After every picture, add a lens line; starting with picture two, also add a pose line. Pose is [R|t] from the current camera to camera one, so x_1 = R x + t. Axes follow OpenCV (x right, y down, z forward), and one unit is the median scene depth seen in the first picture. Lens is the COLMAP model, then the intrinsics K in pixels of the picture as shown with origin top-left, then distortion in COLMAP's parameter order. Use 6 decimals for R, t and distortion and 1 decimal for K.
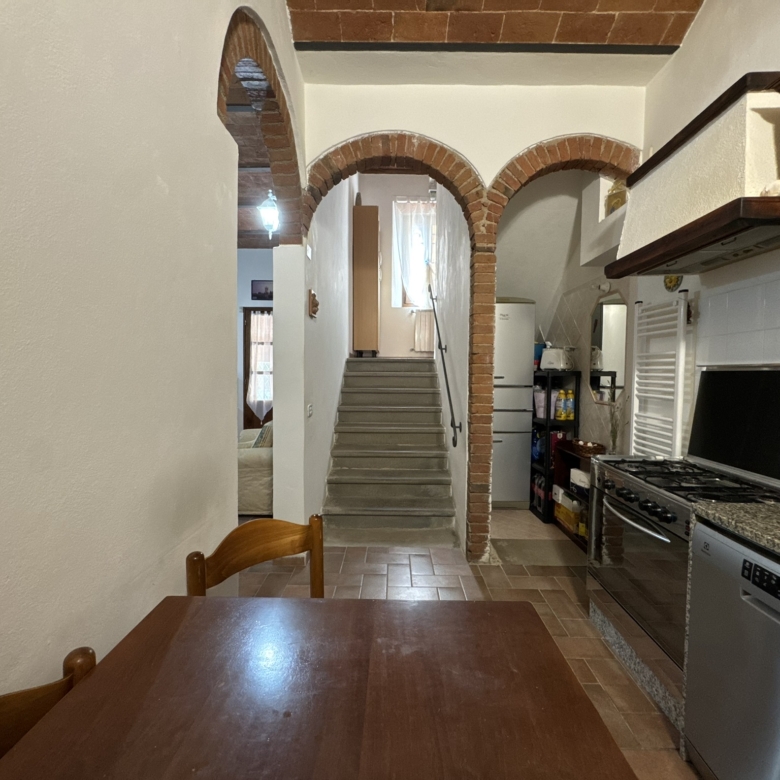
lens RADIAL K [[413.9, 0, 390.0], [0, 413.9, 390.0], [0, 0, 1]] dist [-0.001970, -0.000371]
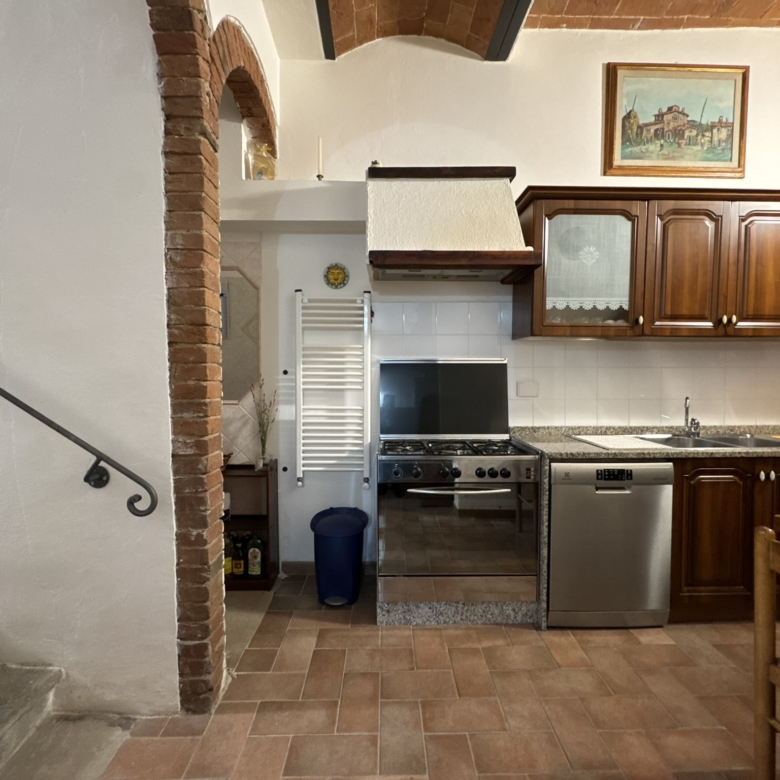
lens RADIAL K [[413.9, 0, 390.0], [0, 413.9, 390.0], [0, 0, 1]] dist [-0.001970, -0.000371]
pose [[-0.026211, -0.043632, 0.998704, -0.281207], [0.043662, 0.998044, 0.044749, -0.013455], [-0.998702, 0.044779, -0.024255, 0.635531]]
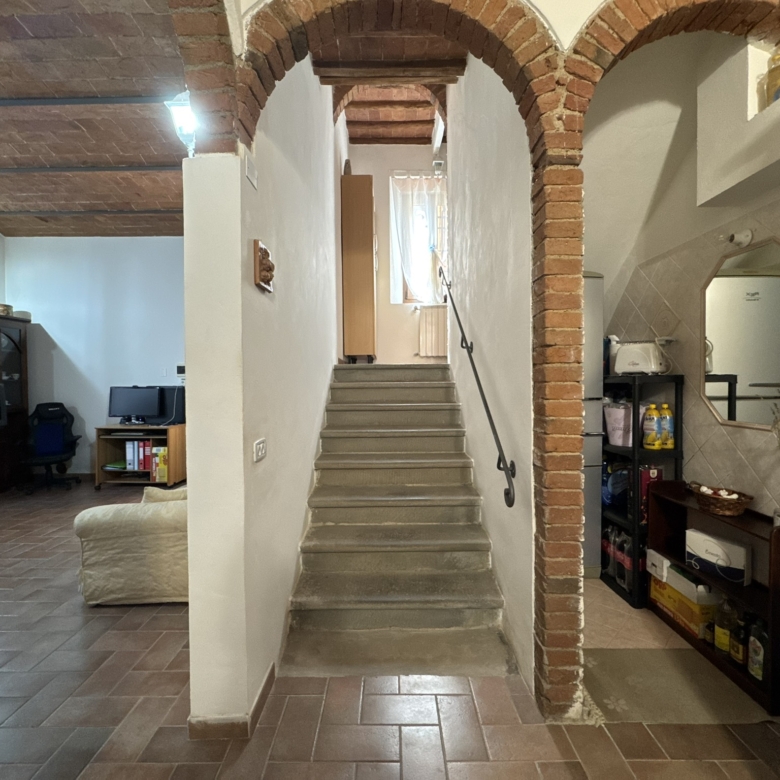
lens RADIAL K [[413.9, 0, 390.0], [0, 413.9, 390.0], [0, 0, 1]] dist [-0.001970, -0.000371]
pose [[0.999821, -0.017499, 0.007176, -0.012583], [0.017676, 0.999521, -0.025393, -0.013839], [-0.006728, 0.025515, 0.999652, 0.362048]]
